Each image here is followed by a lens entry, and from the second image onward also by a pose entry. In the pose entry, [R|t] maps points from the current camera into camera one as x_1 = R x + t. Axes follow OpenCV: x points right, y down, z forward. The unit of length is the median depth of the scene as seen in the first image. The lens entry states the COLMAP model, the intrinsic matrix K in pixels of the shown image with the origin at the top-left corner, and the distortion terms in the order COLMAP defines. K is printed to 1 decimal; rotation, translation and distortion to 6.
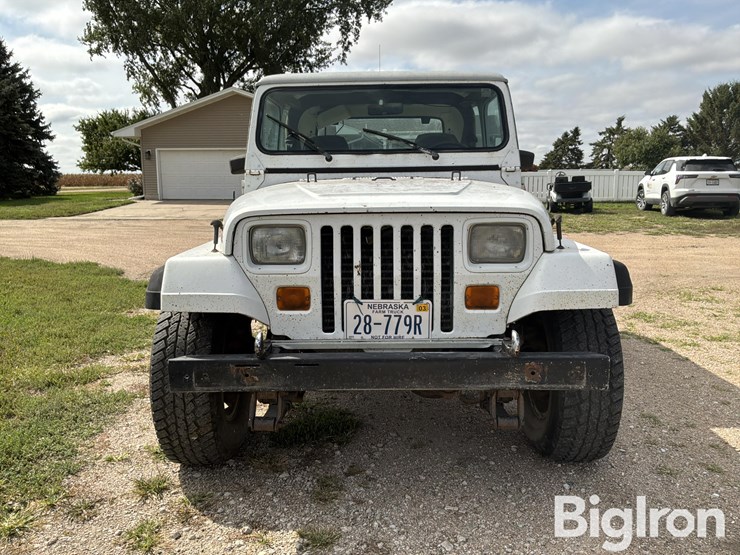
lens RADIAL K [[630.7, 0, 351.6], [0, 630.7, 263.4], [0, 0, 1]] dist [0.012674, -0.002986]
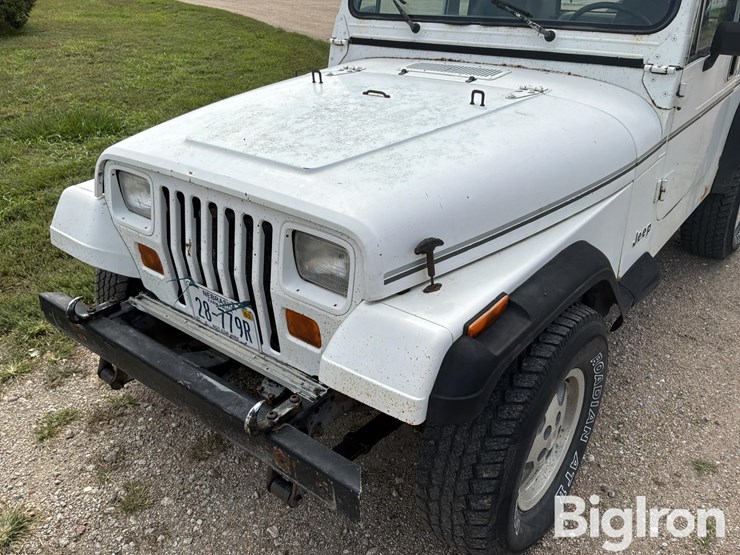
lens RADIAL K [[614.7, 0, 370.0], [0, 614.7, 277.5], [0, 0, 1]] dist [0.138170, -0.280959]
pose [[0.802456, 0.273847, -0.530162, 0.034154], [-0.063373, 0.922560, 0.380613, -0.014940], [0.593336, -0.271827, 0.757669, 0.028173]]
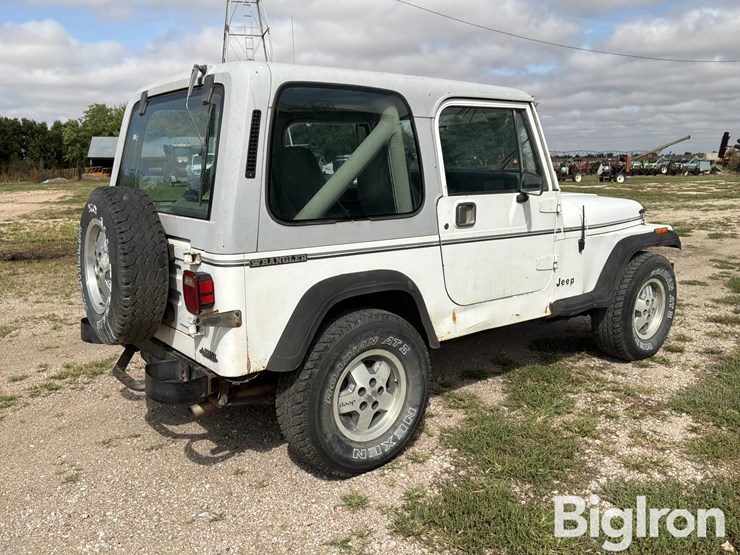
lens RADIAL K [[614.7, 0, 370.0], [0, 614.7, 277.5], [0, 0, 1]] dist [0.138170, -0.280959]
pose [[-0.650419, -0.123192, 0.749519, -0.065464], [0.120004, 0.957701, 0.261547, -0.027132], [-0.750036, 0.260061, -0.608123, 0.164903]]
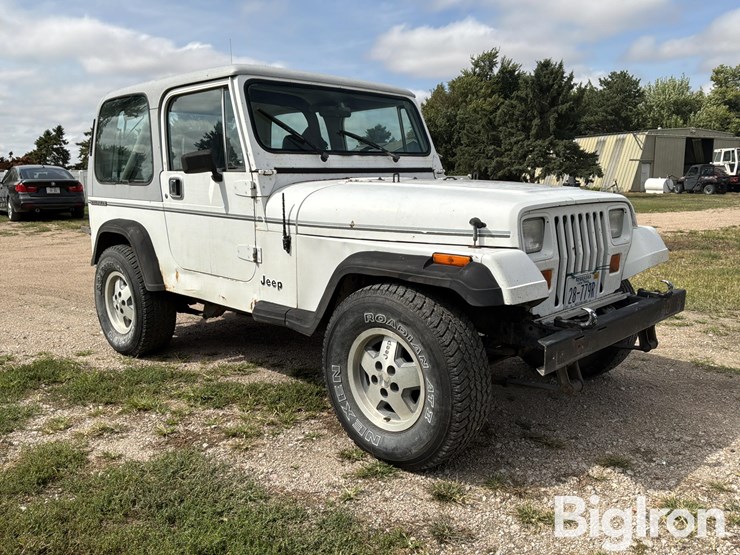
lens RADIAL K [[614.7, 0, 370.0], [0, 614.7, 277.5], [0, 0, 1]] dist [0.138170, -0.280959]
pose [[0.669111, -0.117300, 0.733847, -0.063090], [0.101203, 0.992648, 0.066392, -0.003233], [-0.736239, 0.029845, 0.676063, 0.025366]]
